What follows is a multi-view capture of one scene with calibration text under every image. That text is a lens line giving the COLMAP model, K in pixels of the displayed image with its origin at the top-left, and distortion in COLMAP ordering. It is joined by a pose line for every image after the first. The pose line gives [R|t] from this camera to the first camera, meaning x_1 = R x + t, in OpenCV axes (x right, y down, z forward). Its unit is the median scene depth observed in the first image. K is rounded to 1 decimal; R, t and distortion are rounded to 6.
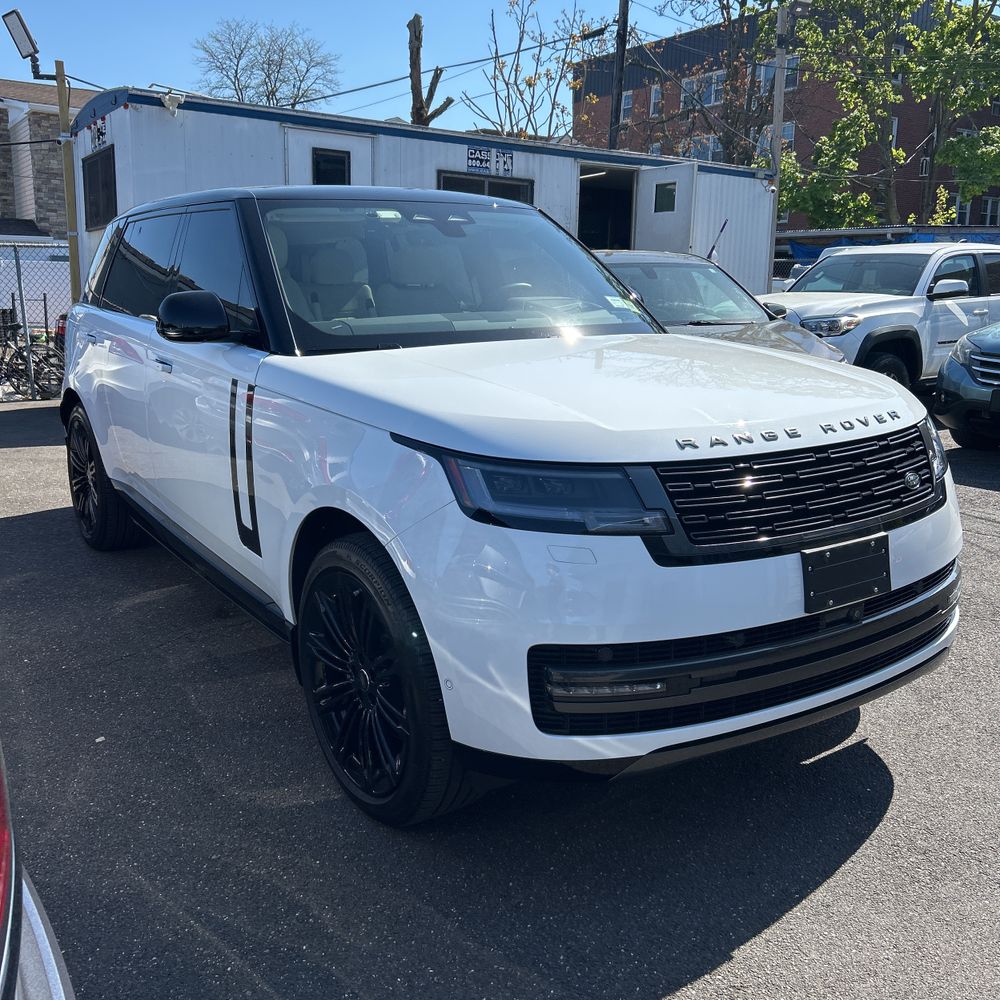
lens RADIAL K [[1024.0, 0, 484.2], [0, 1024.0, 487.3], [0, 0, 1]] dist [0.029868, 0.000000]
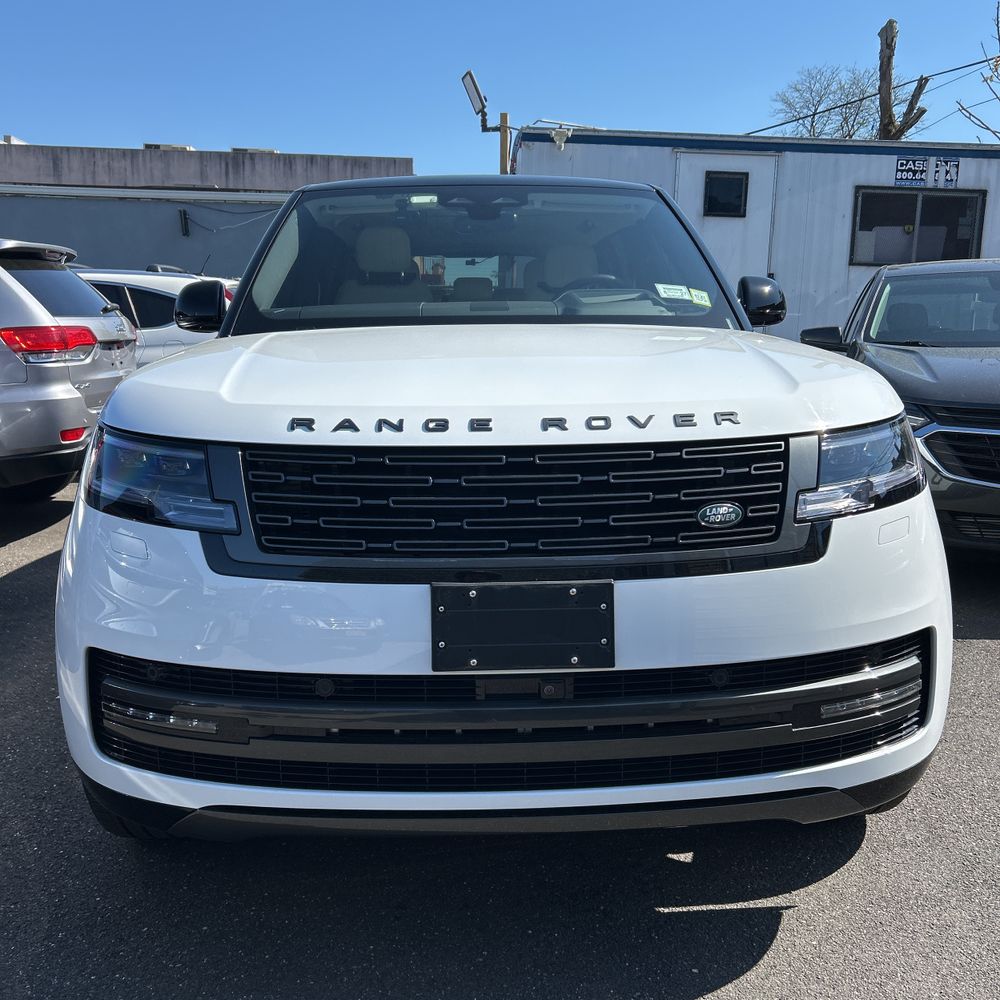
lens RADIAL K [[1024.0, 0, 479.7], [0, 1024.0, 495.2], [0, 0, 1]] dist [0.029868, 0.000000]
pose [[0.856643, 0.084364, -0.508966, 0.164156], [-0.104876, 0.994417, -0.011688, 0.001276], [0.505138, 0.063391, 0.860707, 0.092900]]
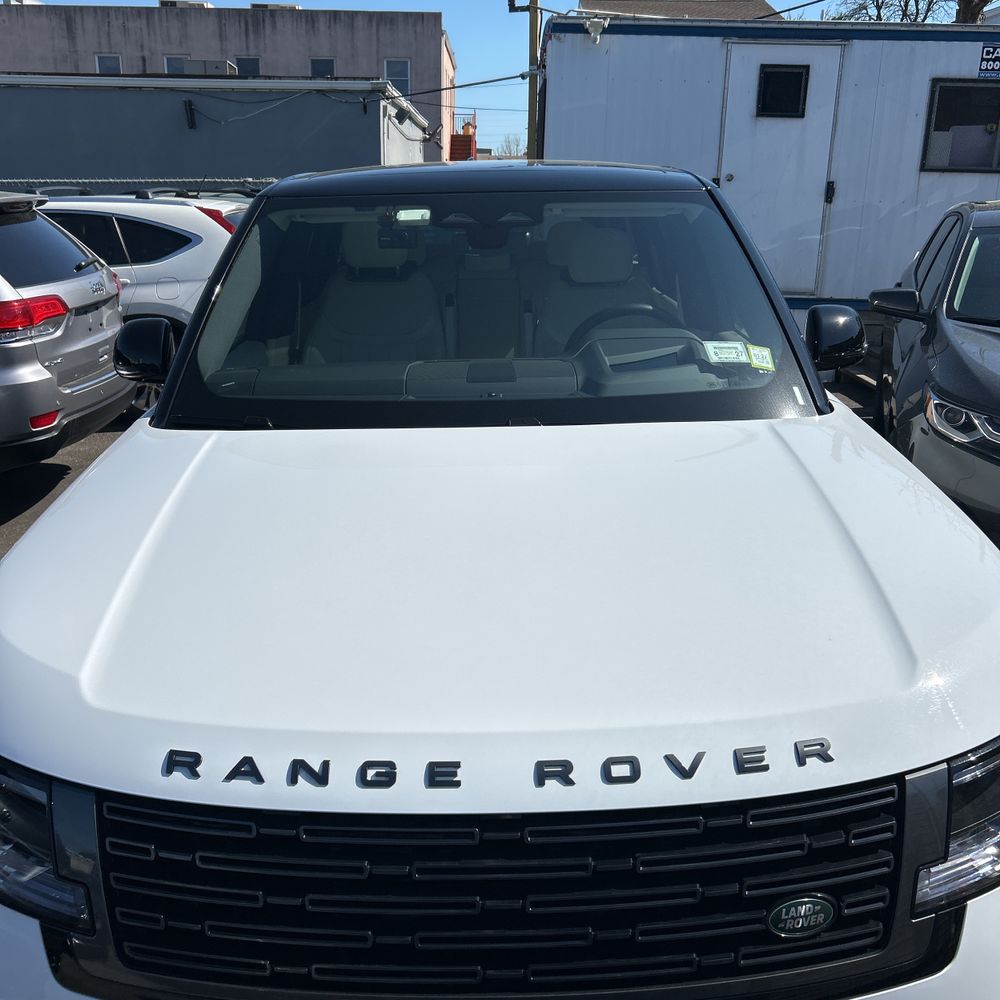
lens RADIAL K [[1024.0, 0, 471.2], [0, 1024.0, 489.8], [0, 0, 1]] dist [0.029868, 0.000000]
pose [[0.835394, 0.148808, -0.529125, 0.133949], [-0.102948, 0.987980, 0.115317, -0.059615], [0.539924, -0.041863, 0.840672, 0.147558]]
